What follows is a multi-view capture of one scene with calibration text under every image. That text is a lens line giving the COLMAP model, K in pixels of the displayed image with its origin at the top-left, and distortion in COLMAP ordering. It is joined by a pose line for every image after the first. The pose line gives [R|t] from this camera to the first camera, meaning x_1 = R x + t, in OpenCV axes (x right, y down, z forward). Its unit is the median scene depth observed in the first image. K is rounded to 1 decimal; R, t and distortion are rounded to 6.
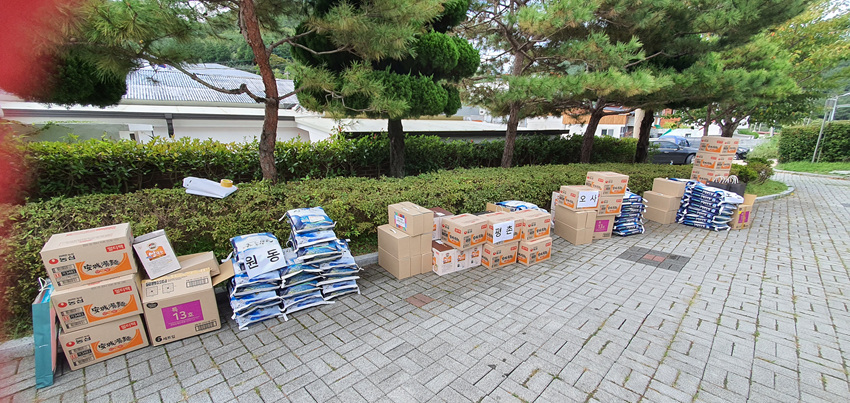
lens RADIAL K [[338.2, 0, 425.0], [0, 338.2, 201.5], [0, 0, 1]] dist [-0.000062, -0.000038]
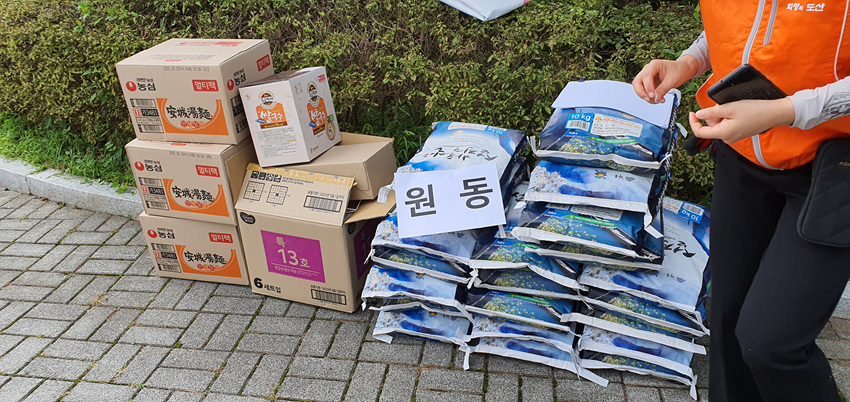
lens RADIAL K [[669.8, 0, 425.0], [0, 669.8, 233.0], [0, 0, 1]] dist [0.077543, -0.000499]
pose [[0.603513, 0.364126, -0.709355, 0.050467], [-0.167768, 0.927711, 0.333476, -0.038983], [0.779504, -0.082250, 0.620974, 0.501333]]
